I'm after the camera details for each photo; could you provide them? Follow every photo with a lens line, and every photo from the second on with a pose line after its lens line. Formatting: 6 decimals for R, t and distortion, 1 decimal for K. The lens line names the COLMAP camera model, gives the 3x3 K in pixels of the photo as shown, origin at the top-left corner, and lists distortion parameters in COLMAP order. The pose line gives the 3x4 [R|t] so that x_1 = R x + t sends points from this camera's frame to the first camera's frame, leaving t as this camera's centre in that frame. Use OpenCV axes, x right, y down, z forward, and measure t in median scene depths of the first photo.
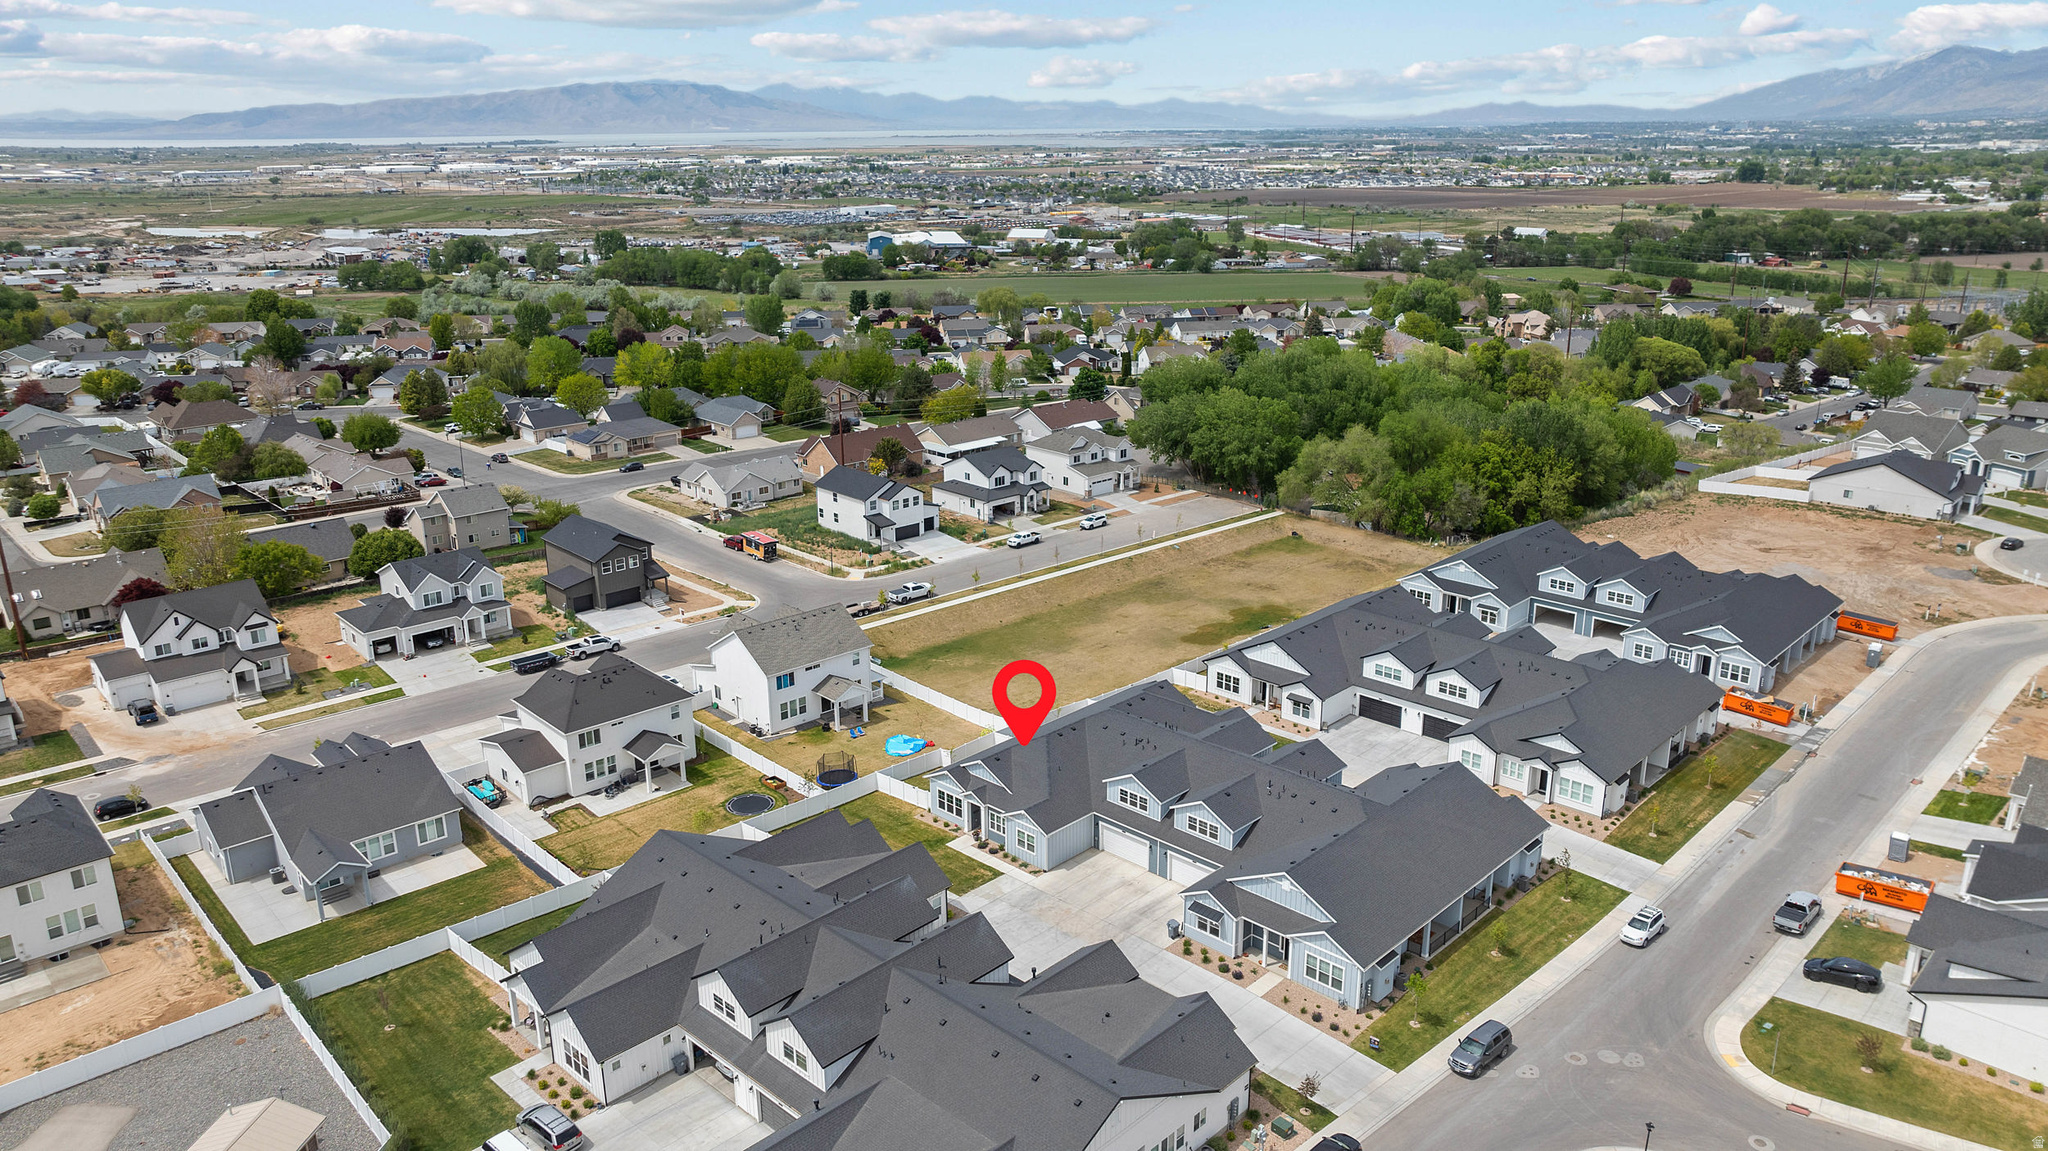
lens RADIAL K [[1438.1, 0, 1024.0], [0, 1438.1, 575.5], [0, 0, 1]] dist [-0.023238, 0.004465]
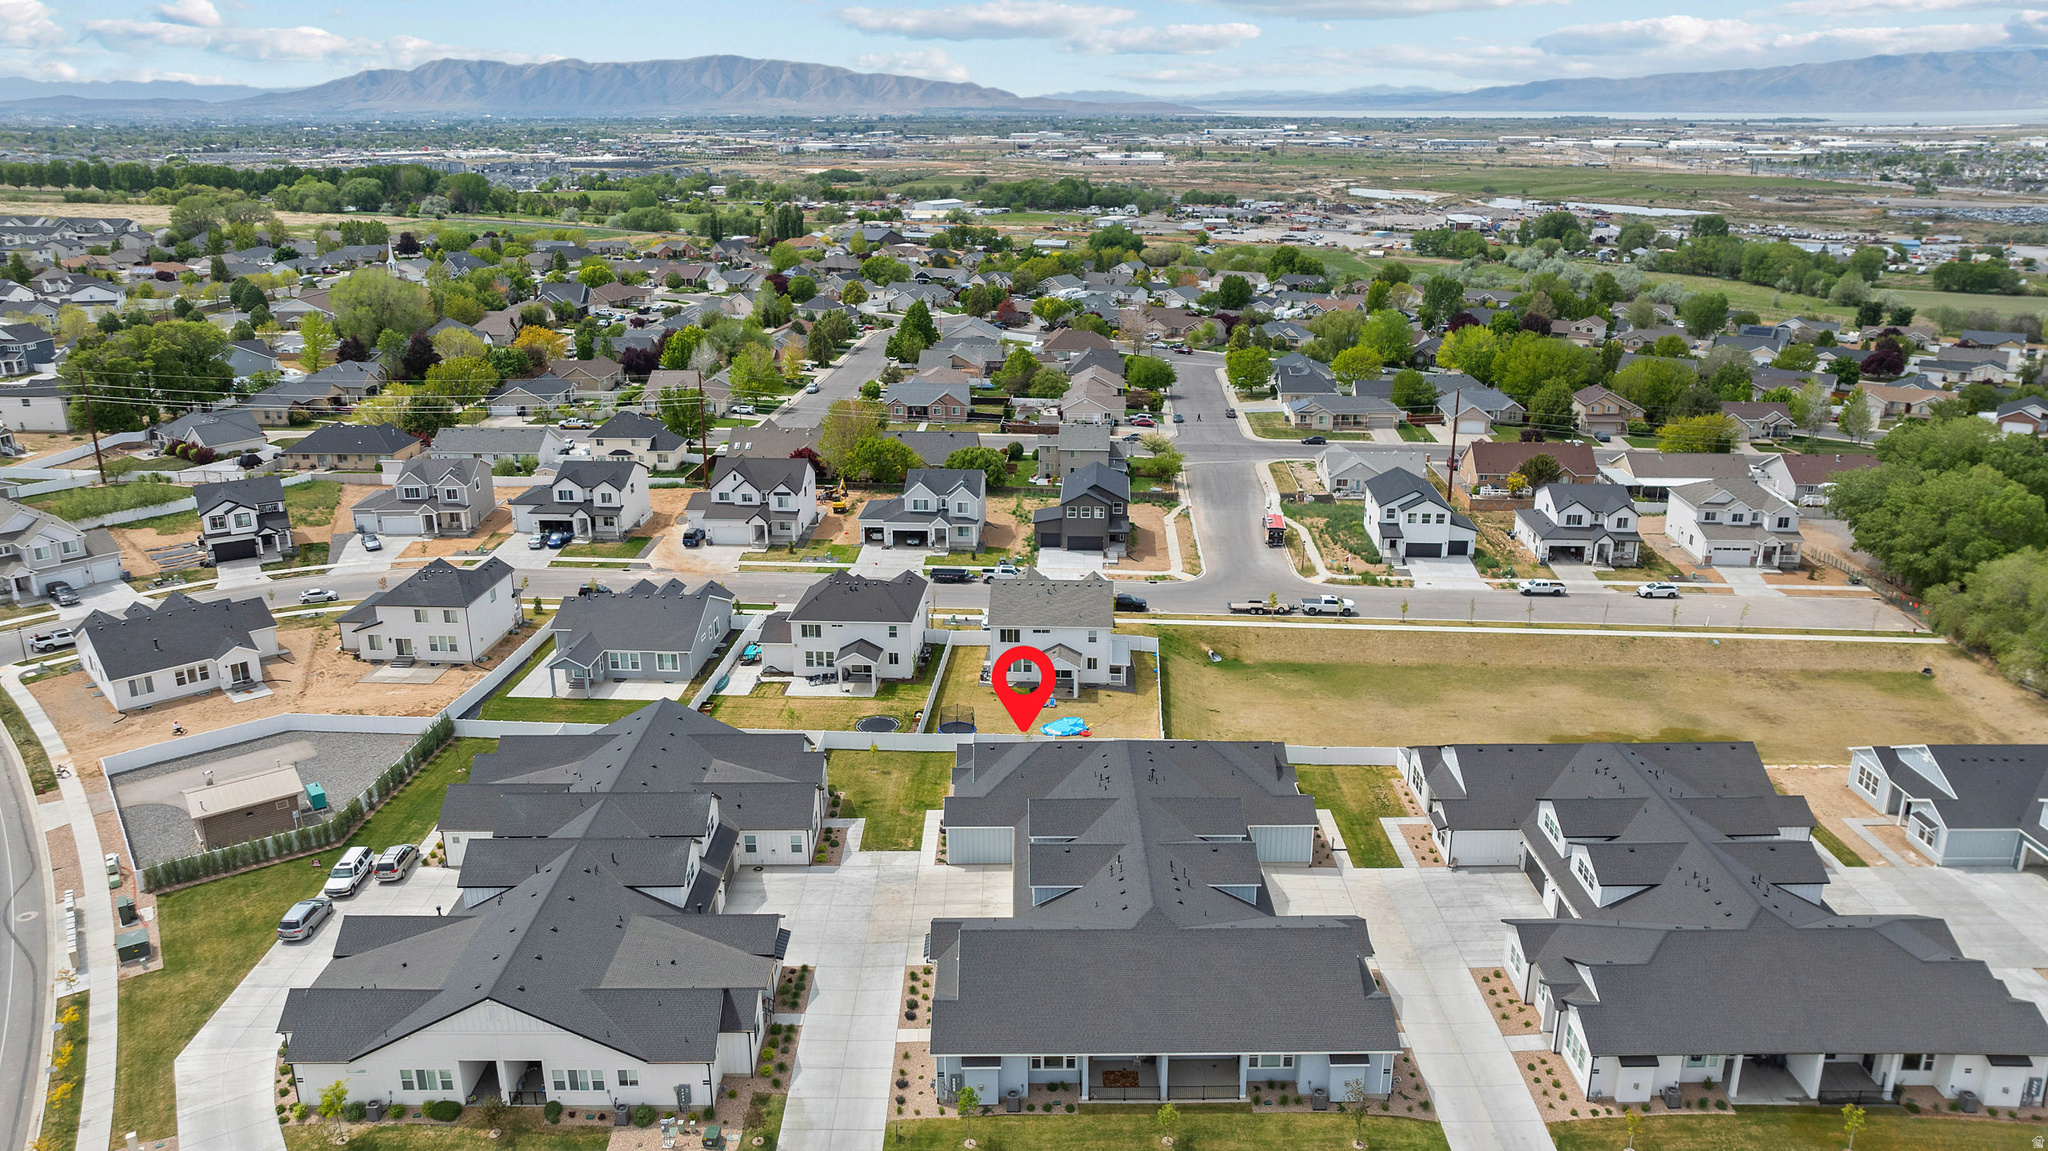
lens RADIAL K [[1438.1, 0, 1024.0], [0, 1438.1, 575.5], [0, 0, 1]] dist [-0.023238, 0.004465]
pose [[0.695313, 0.228198, -0.681517, 0.434443], [-0.217190, 0.970635, 0.103420, -0.063499], [0.685104, 0.076109, 0.724458, 0.197128]]
